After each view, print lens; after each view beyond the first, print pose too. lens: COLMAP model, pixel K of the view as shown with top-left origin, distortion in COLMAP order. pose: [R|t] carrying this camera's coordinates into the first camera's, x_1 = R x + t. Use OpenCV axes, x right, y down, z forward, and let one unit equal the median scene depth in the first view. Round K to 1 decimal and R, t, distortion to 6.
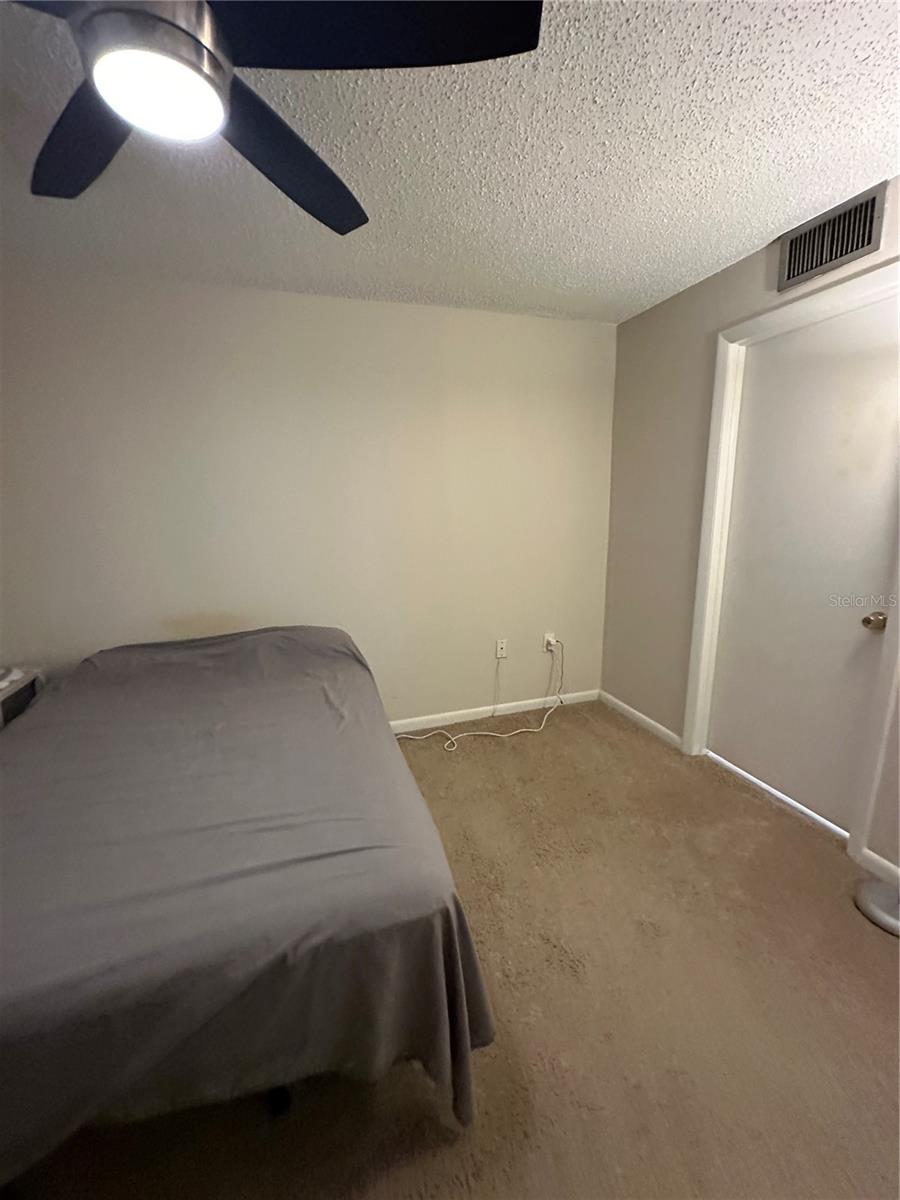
lens RADIAL K [[479.6, 0, 447.0], [0, 479.6, 603.6], [0, 0, 1]] dist [-0.001972, 0.001270]
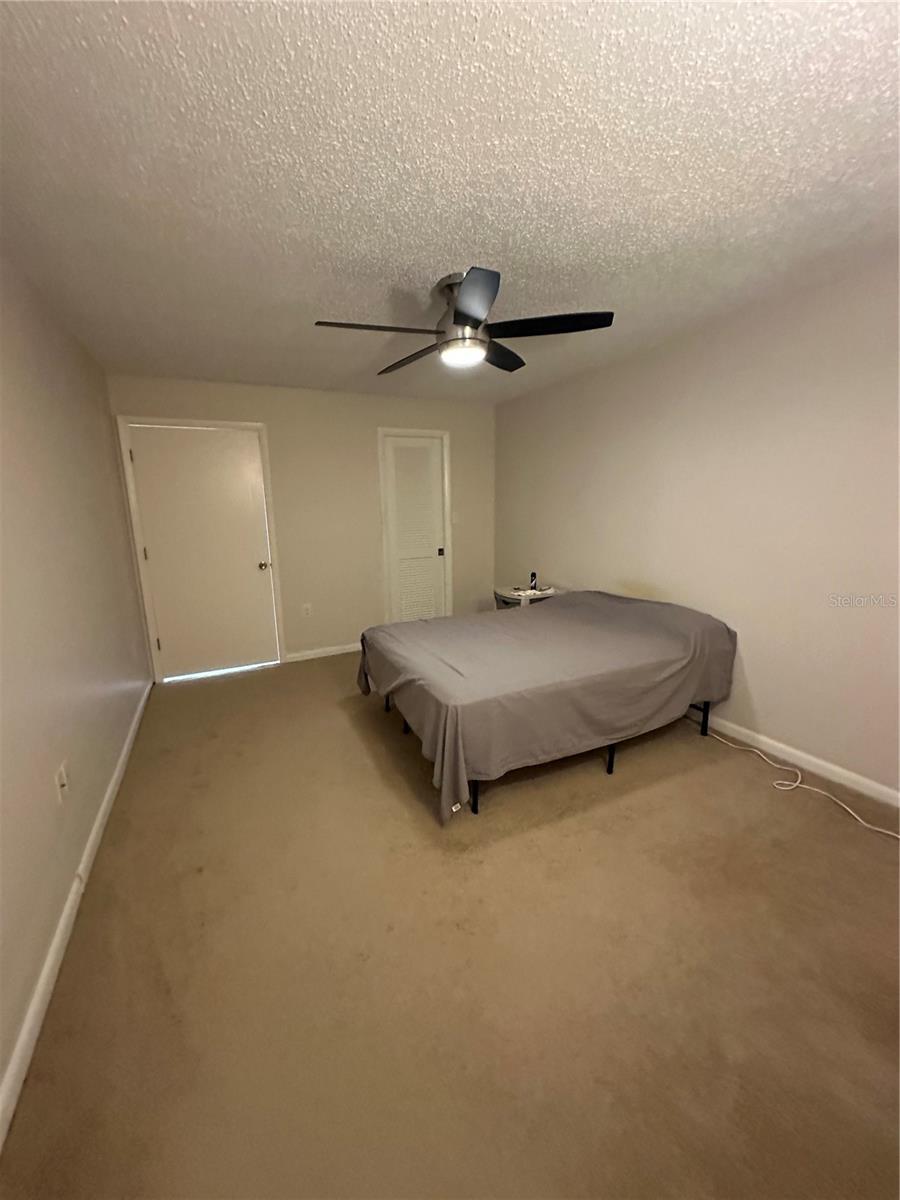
lens RADIAL K [[479.6, 0, 447.3], [0, 479.6, 599.2], [0, 0, 1]] dist [-0.001972, 0.001270]
pose [[0.155617, 0.214808, -0.964179, 2.122619], [-0.194079, 0.963694, 0.183376, -0.220719], [0.968564, 0.158590, 0.191657, 0.571904]]
